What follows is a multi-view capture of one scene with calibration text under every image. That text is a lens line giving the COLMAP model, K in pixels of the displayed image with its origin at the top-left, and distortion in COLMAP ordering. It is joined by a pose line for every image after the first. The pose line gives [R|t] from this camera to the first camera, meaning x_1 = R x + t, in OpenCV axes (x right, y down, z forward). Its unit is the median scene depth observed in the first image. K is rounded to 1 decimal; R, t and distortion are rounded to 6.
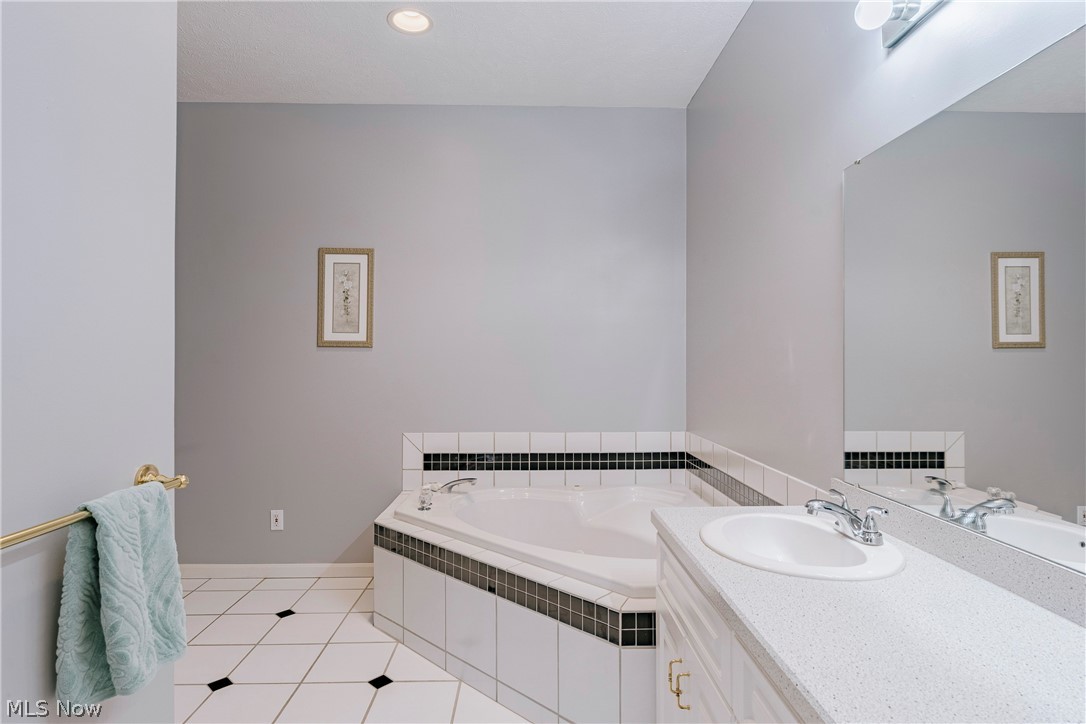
lens RADIAL K [[591.1, 0, 542.1], [0, 591.1, 361.0], [0, 0, 1]] dist [-0.000985, -0.000039]
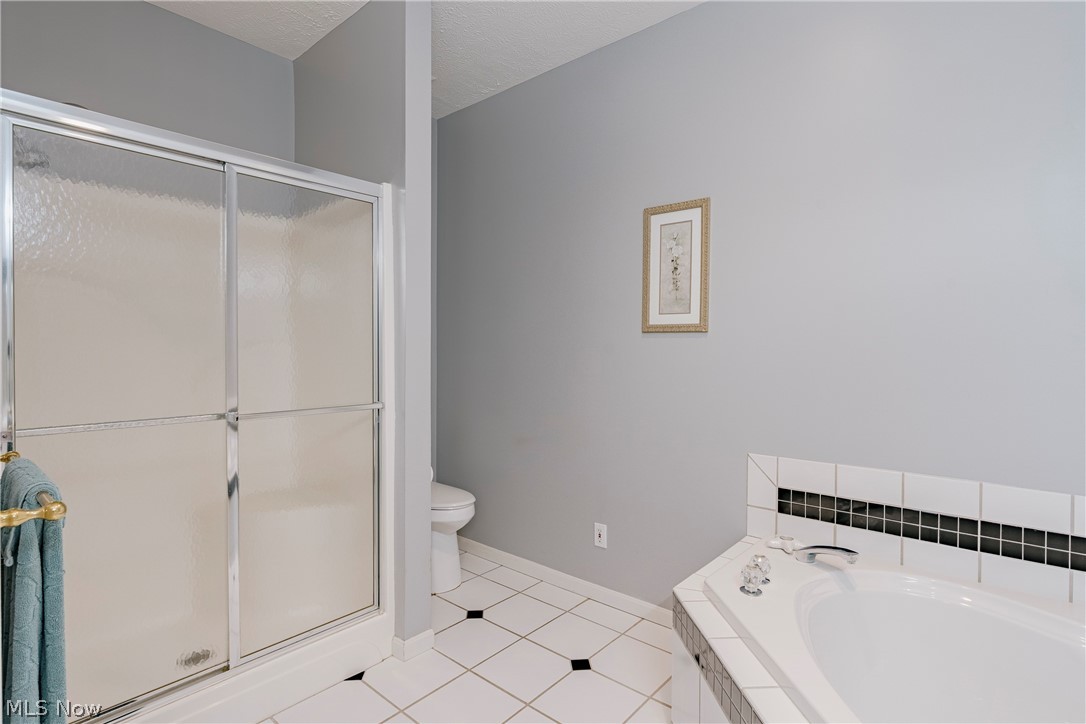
lens RADIAL K [[532.7, 0, 545.6], [0, 532.7, 353.9], [0, 0, 1]] dist [-0.012541, 0.005143]
pose [[0.730130, 0.007189, -0.683270, 0.019235], [0.004568, 0.999871, 0.015402, -0.006974], [0.683293, -0.014367, 0.730003, 0.378182]]
